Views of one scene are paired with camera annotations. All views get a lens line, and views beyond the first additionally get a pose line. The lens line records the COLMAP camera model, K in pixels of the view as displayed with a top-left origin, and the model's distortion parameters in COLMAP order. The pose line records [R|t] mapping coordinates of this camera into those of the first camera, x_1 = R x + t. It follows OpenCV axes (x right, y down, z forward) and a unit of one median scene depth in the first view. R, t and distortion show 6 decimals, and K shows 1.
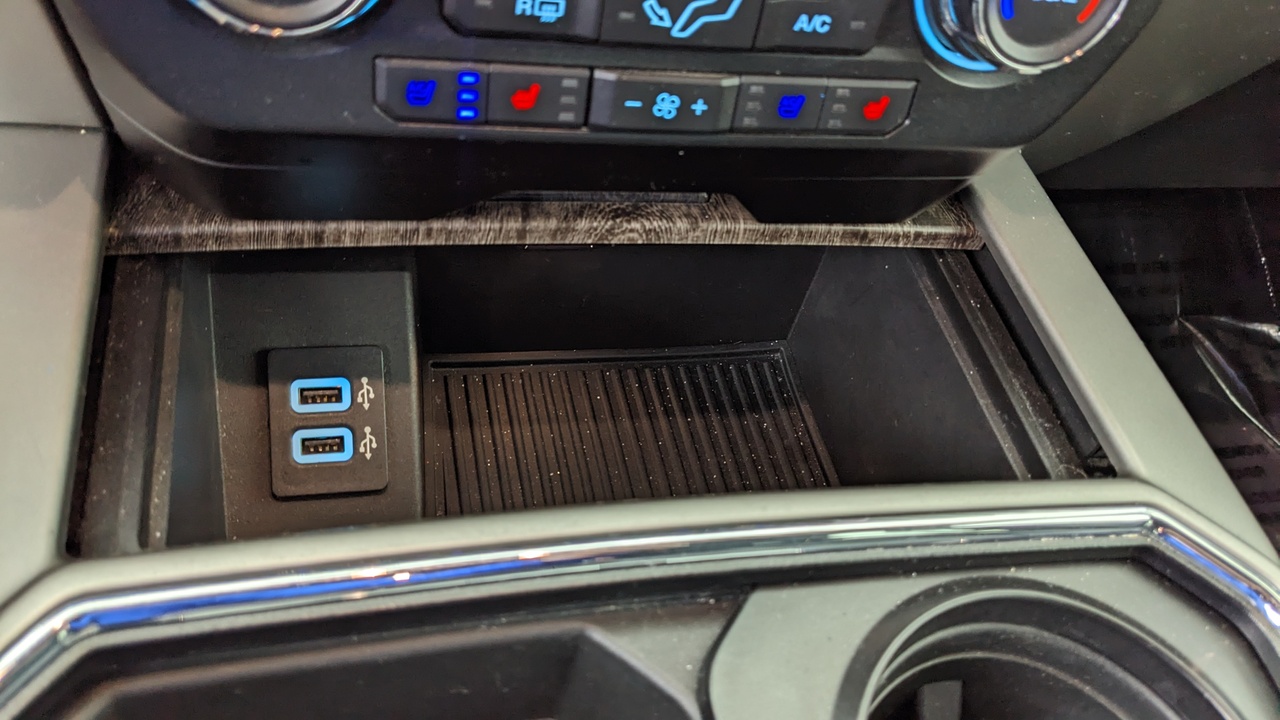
lens RADIAL K [[1017.2, 0, 624.4], [0, 1017.2, 391.6], [0, 0, 1]] dist [0.045378, -0.102179]
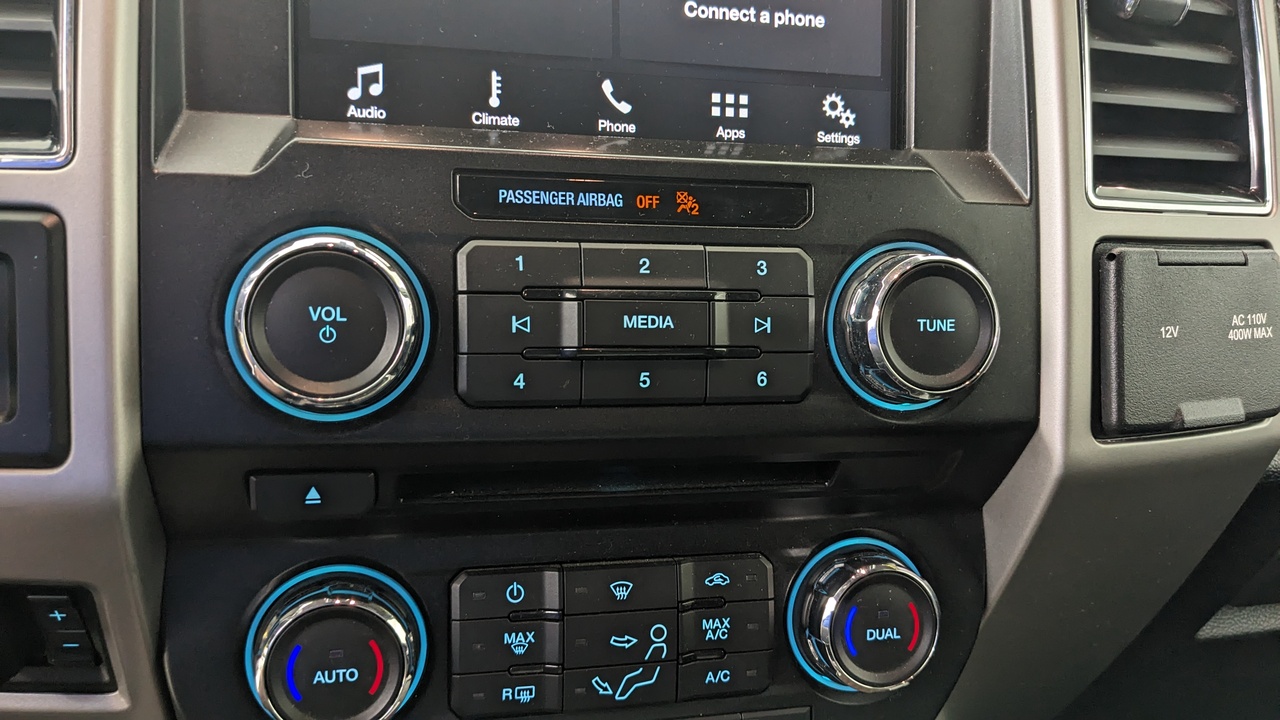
lens RADIAL K [[1017.2, 0, 642.5], [0, 1017.2, 353.7], [0, 0, 1]] dist [0.045378, -0.102179]
pose [[0.991939, -0.126650, 0.004164, 0.131143], [0.105301, 0.805562, -0.583079, 0.084672], [0.070493, 0.578817, 0.812405, -0.387551]]
